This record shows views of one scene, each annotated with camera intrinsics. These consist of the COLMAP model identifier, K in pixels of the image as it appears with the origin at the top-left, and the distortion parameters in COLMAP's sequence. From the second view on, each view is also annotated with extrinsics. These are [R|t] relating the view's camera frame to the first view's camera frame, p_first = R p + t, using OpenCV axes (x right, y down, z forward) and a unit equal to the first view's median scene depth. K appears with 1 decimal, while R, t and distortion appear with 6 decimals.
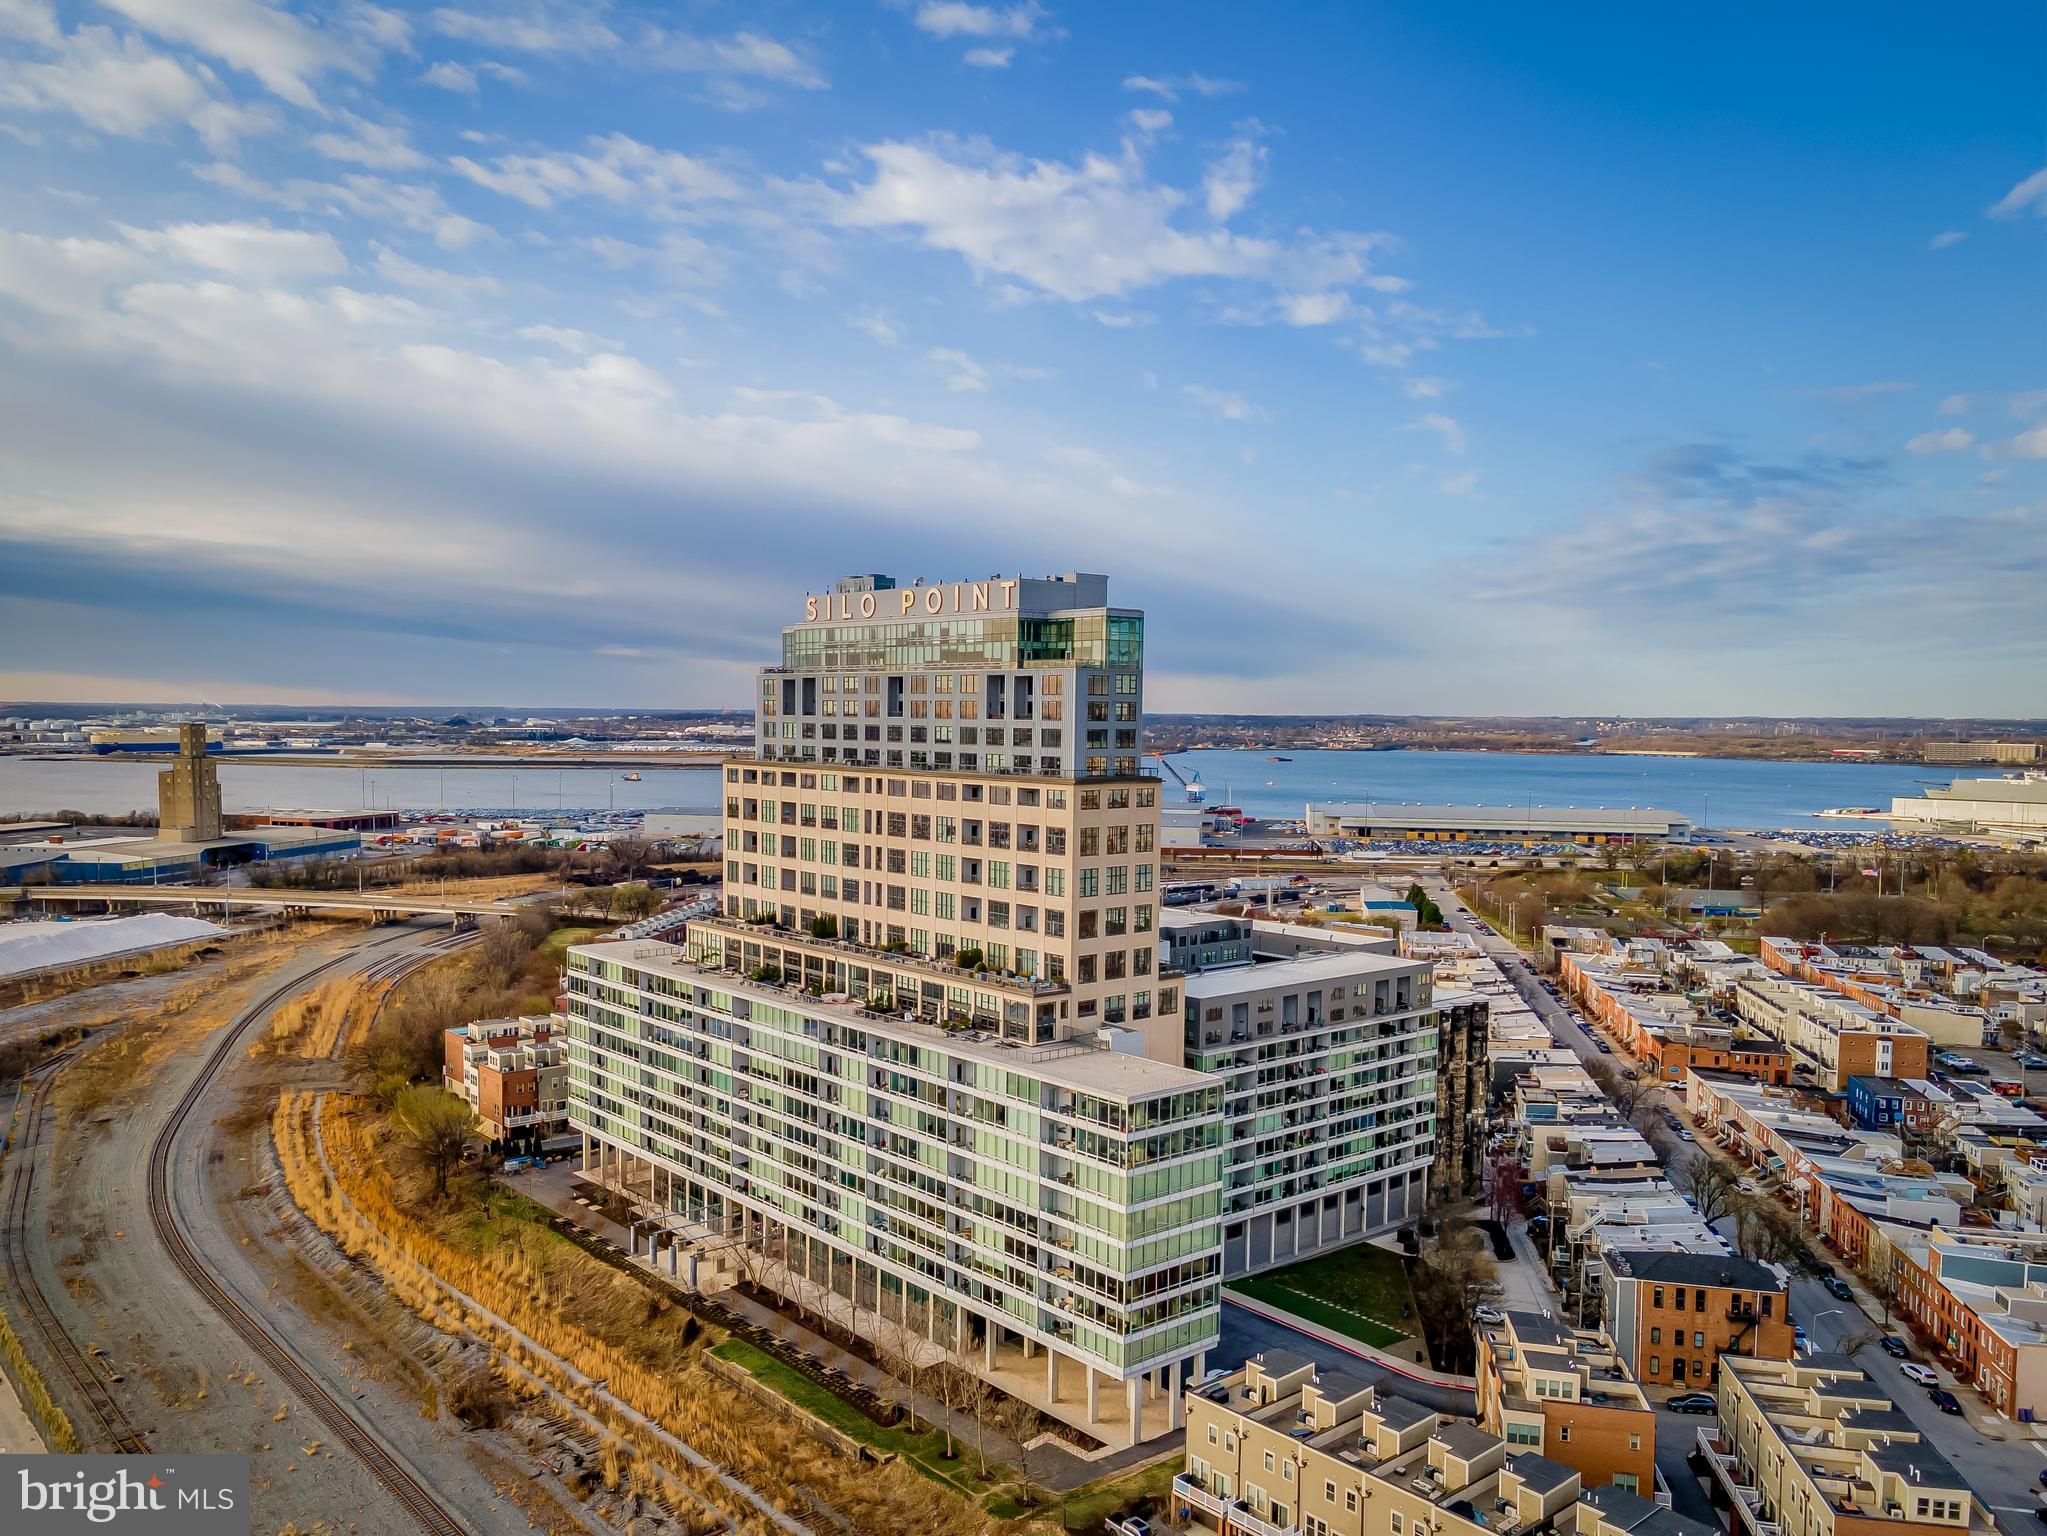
lens RADIAL K [[1540.0, 0, 951.7], [0, 1540.0, 827.4], [0, 0, 1]] dist [0.035004, -0.000932]
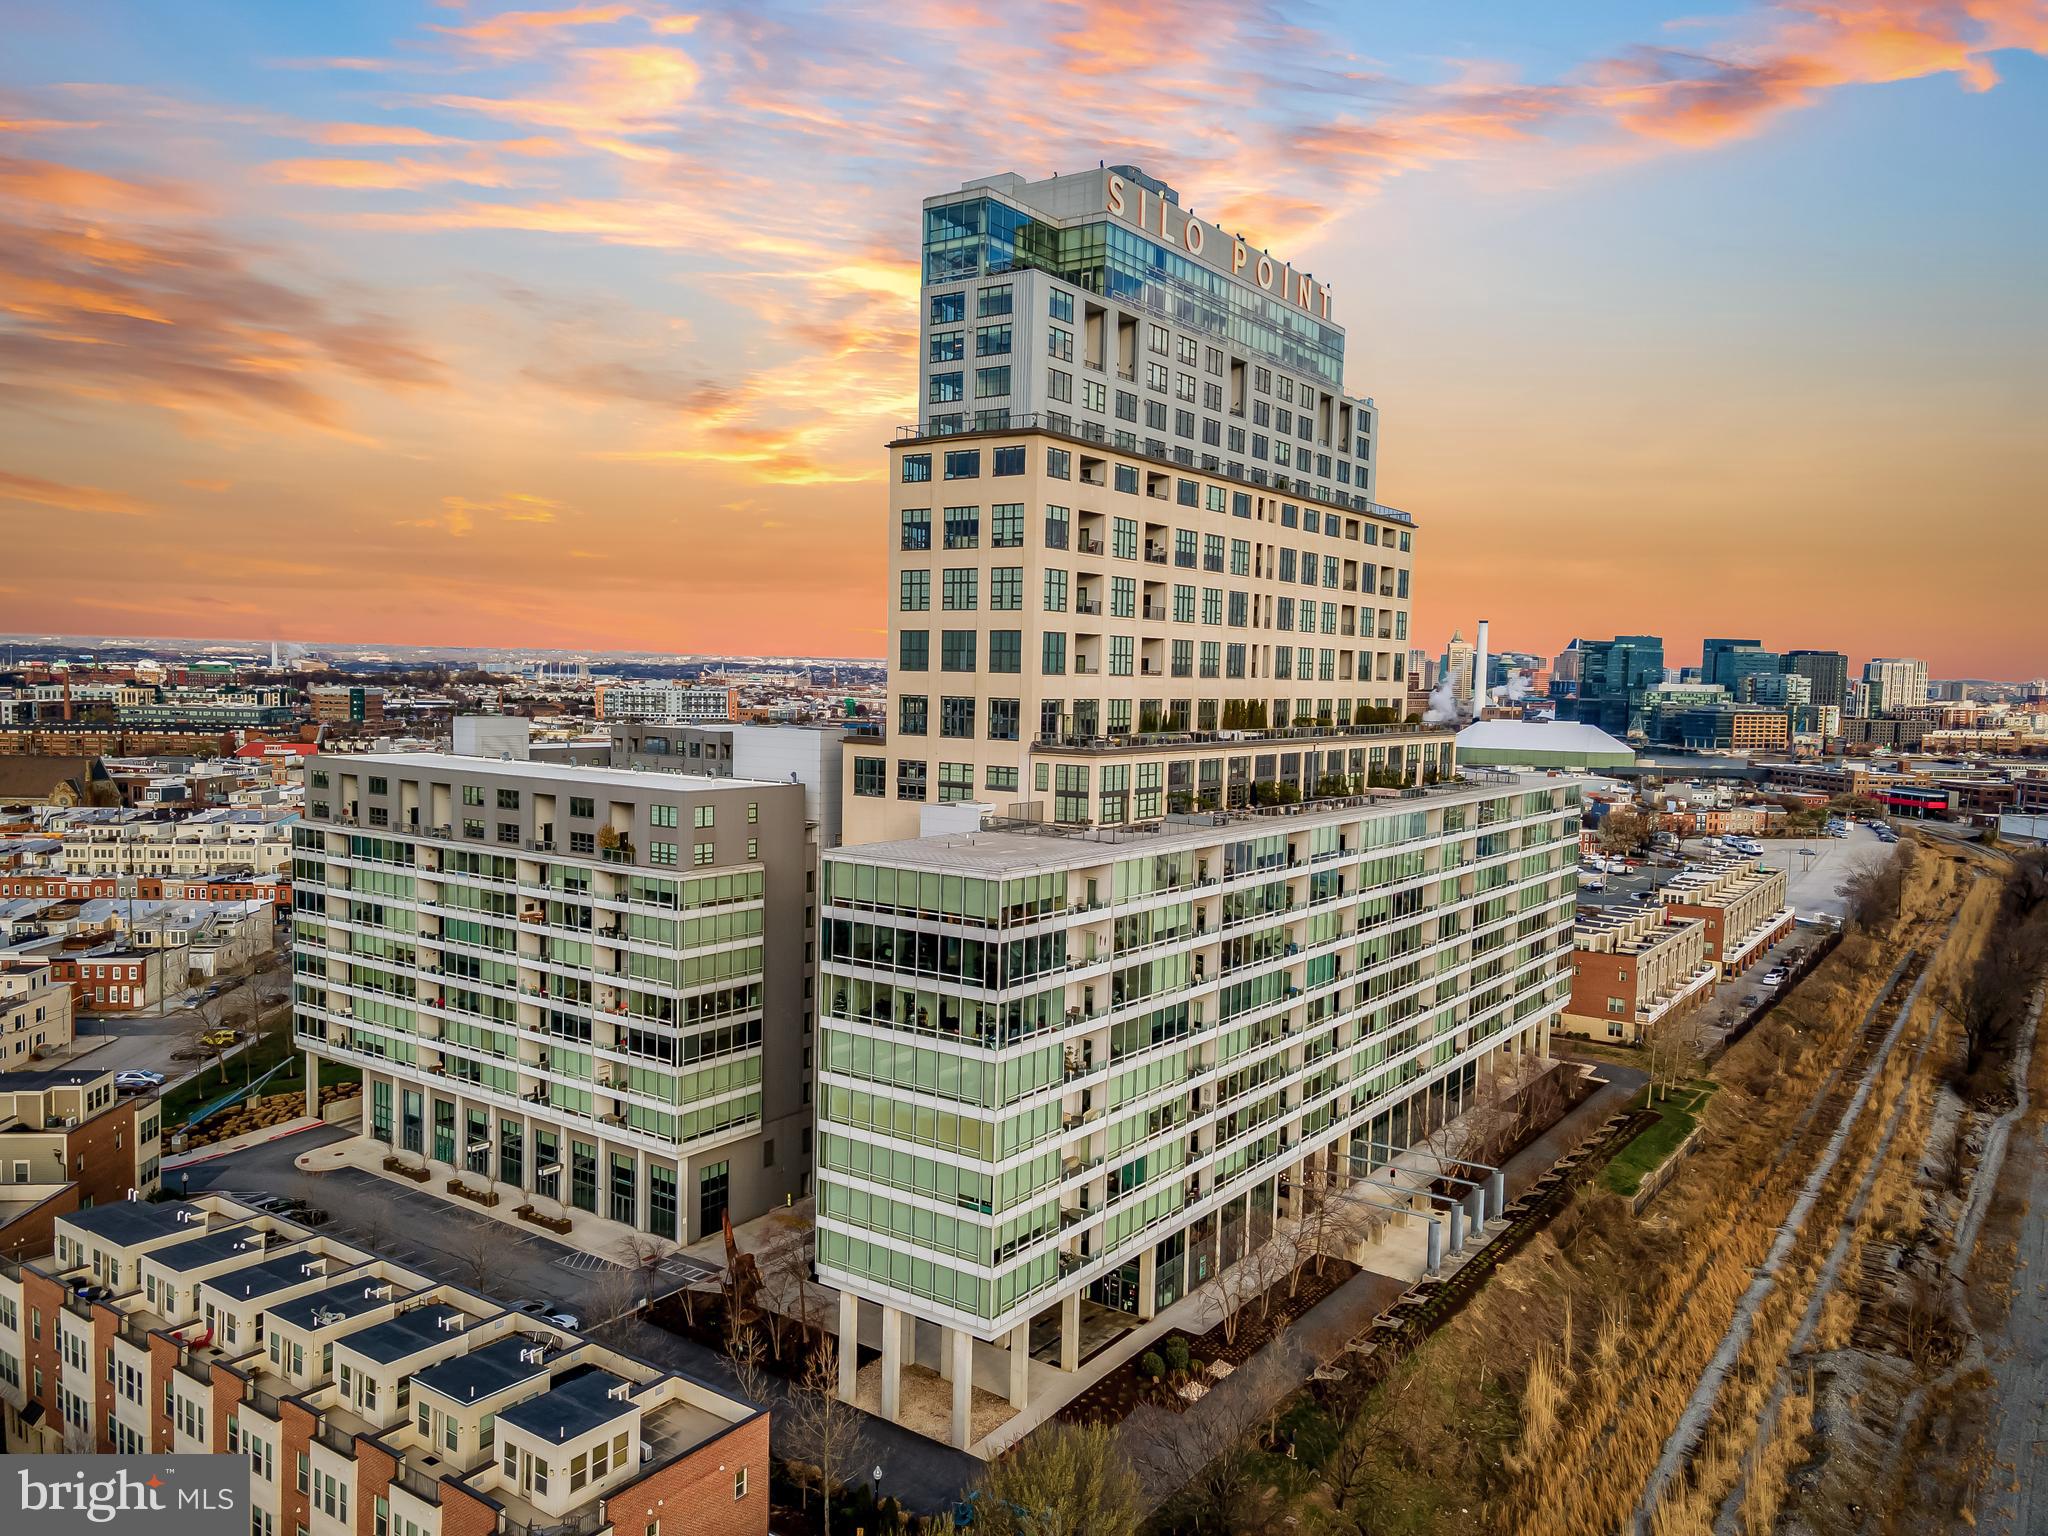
lens RADIAL K [[1536.7, 0, 1032.6], [0, 1536.7, 775.9], [0, 0, 1]] dist [0.040760, -0.001006]
pose [[-0.270455, -0.088219, 0.958682, -0.731302], [0.035870, 0.994178, 0.101604, 0.019604], [-0.962064, 0.061867, -0.265716, 1.316179]]
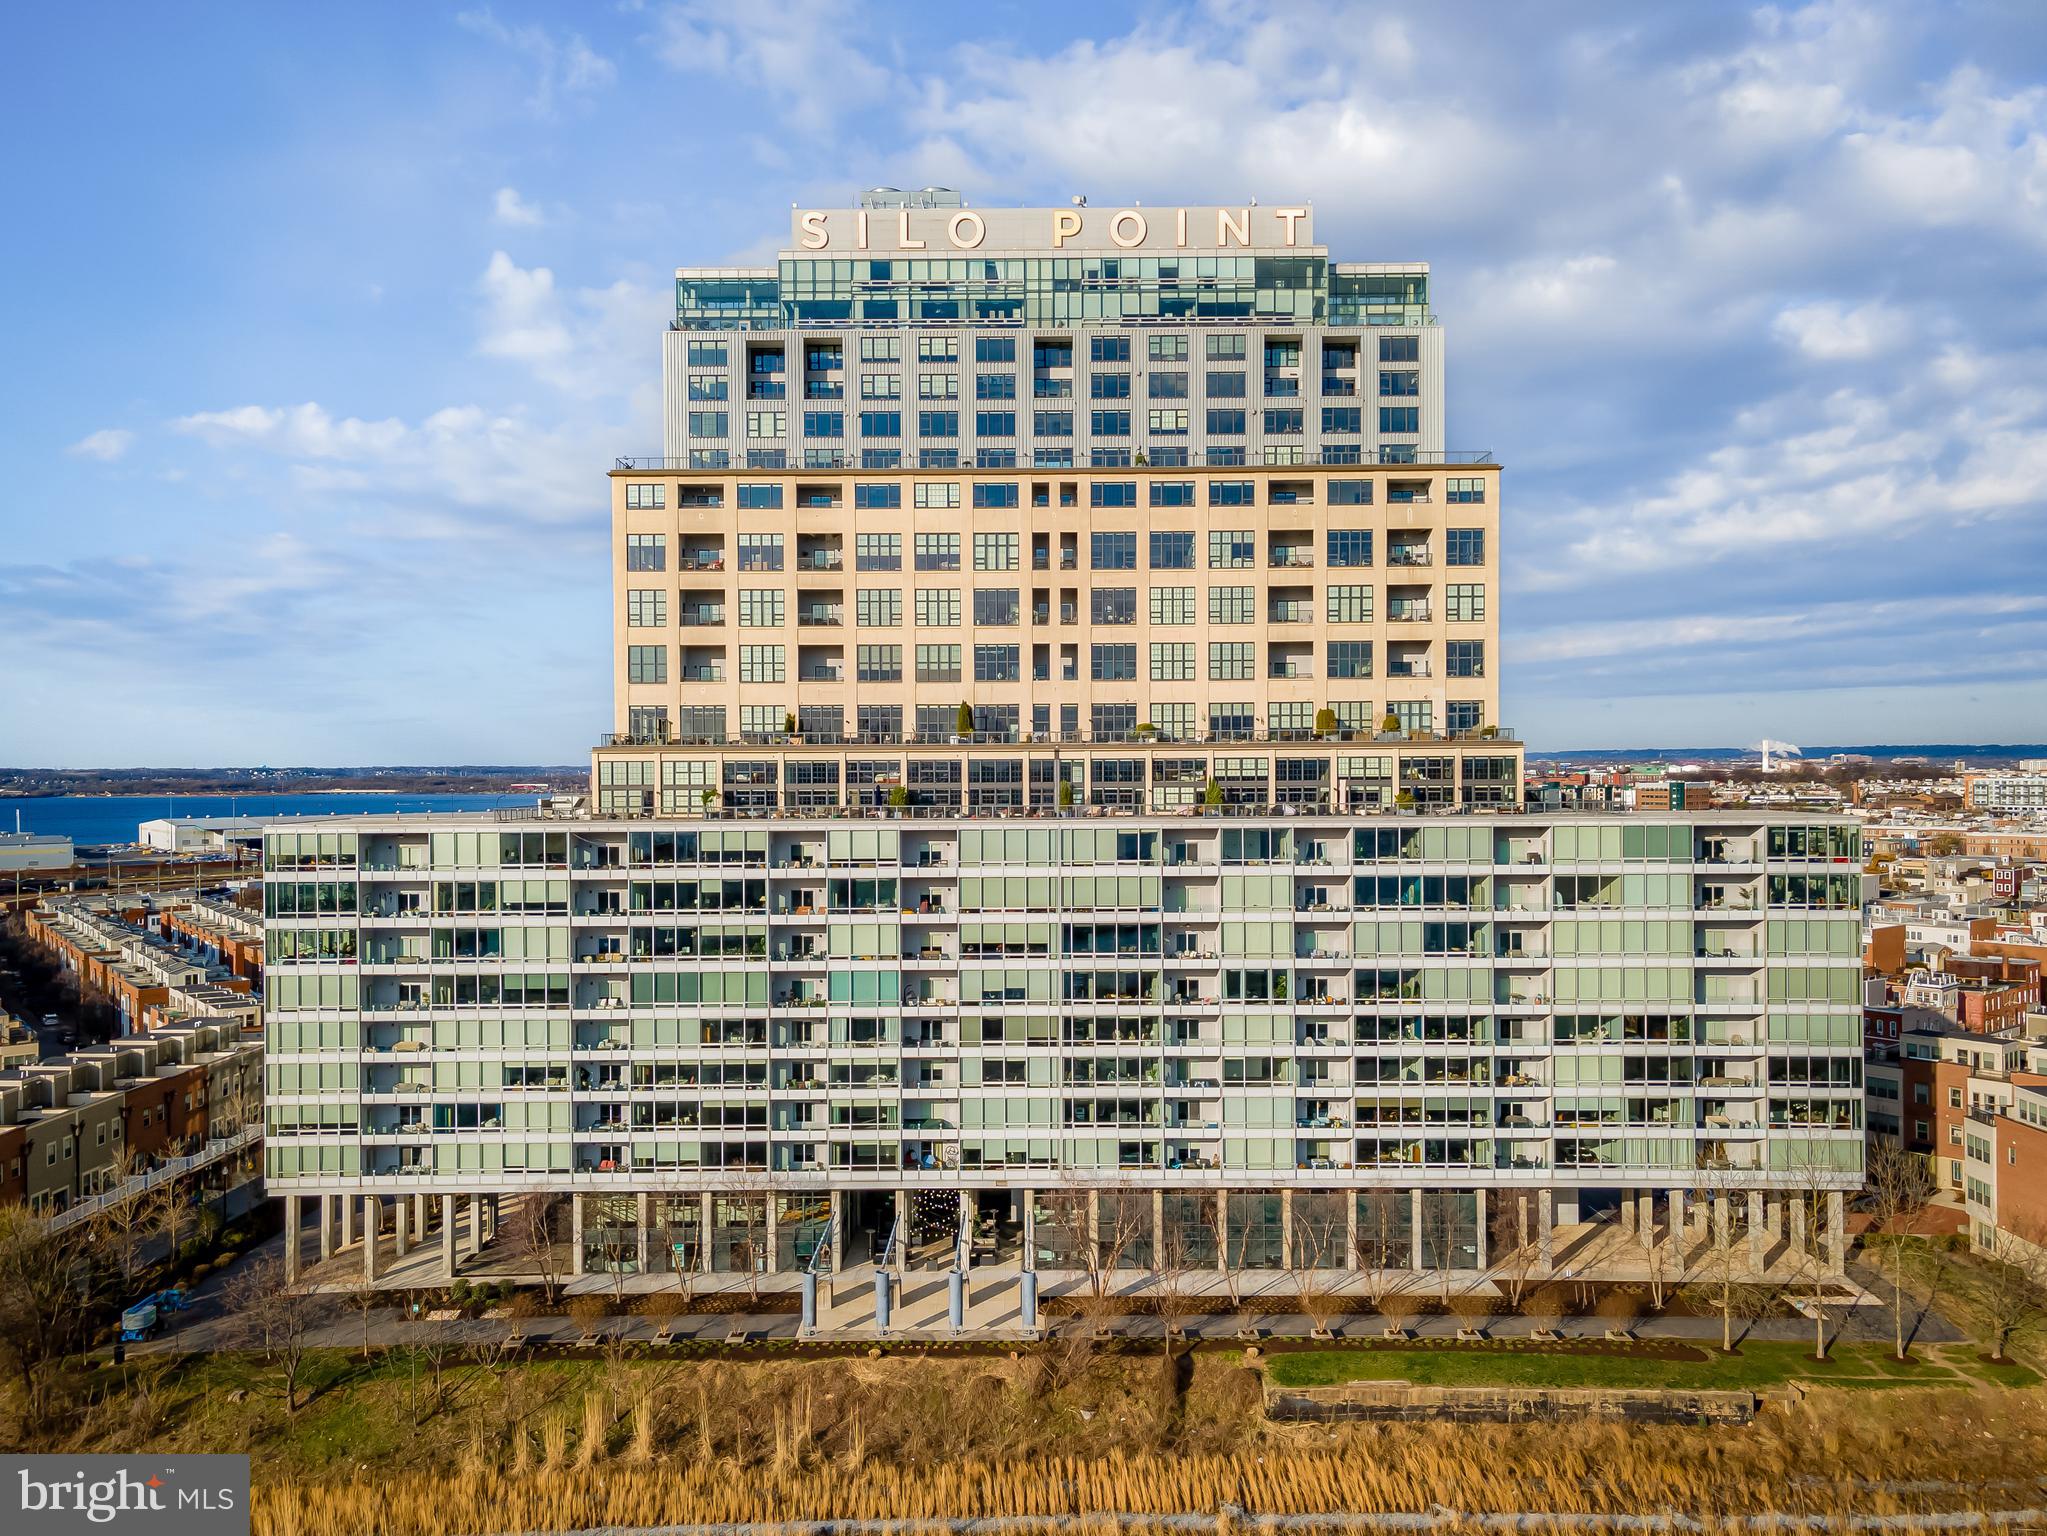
lens RADIAL K [[1536.0, 0, 1032.1], [0, 1536.0, 775.9], [0, 0, 1]] dist [0.040760, -0.001006]
pose [[0.648724, -0.024671, 0.760623, -0.560076], [0.067262, 0.997422, -0.025015, 0.108363], [-0.758045, 0.067389, 0.648711, 0.596662]]
